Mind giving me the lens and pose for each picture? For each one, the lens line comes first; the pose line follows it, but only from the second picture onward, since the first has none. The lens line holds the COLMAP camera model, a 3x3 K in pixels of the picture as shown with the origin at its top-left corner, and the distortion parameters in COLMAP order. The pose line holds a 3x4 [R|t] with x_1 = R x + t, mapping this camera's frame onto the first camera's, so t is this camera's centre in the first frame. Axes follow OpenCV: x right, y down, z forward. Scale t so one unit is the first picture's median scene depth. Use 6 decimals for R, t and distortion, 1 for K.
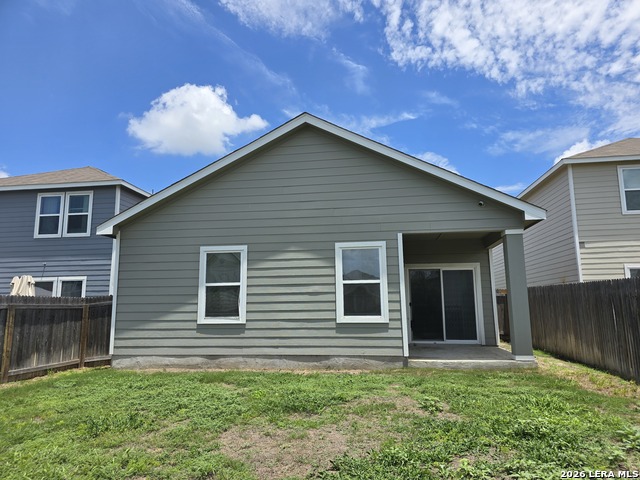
lens RADIAL K [[433.8, 0, 320.0], [0, 433.8, 240.0], [0, 0, 1]] dist [0.066805, -0.058489]
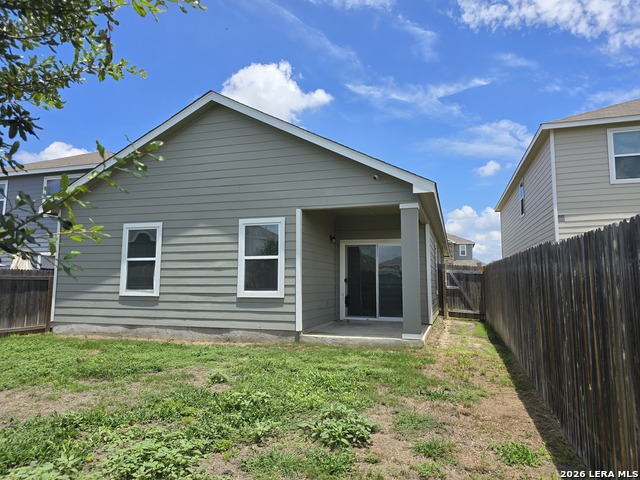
lens RADIAL K [[433.9, 0, 312.1], [0, 433.9, 235.0], [0, 0, 1]] dist [0.052628, -0.035709]
pose [[0.985839, -0.003225, -0.167666, 0.372252], [0.010429, 0.999059, 0.042106, 0.002419], [0.167372, -0.043258, 0.984944, 0.024886]]
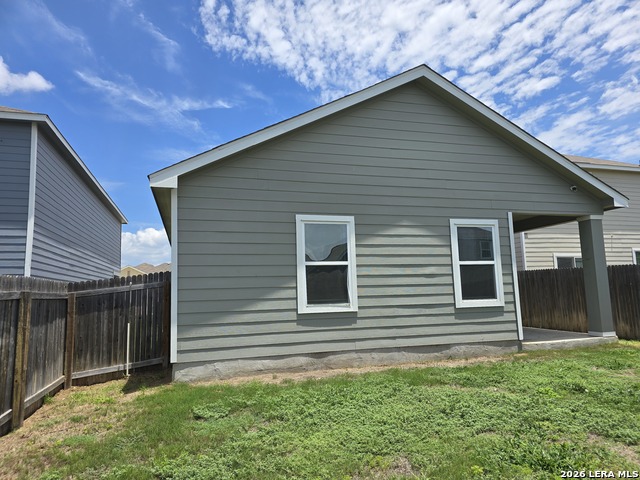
lens RADIAL K [[433.4, 0, 319.8], [0, 433.4, 243.8], [0, 0, 1]] dist [0.063262, -0.055760]
pose [[0.905526, 0.032835, 0.423018, -0.581100], [-0.045844, 0.998736, 0.020613, 0.051281], [-0.421806, -0.038058, 0.905887, 0.297745]]
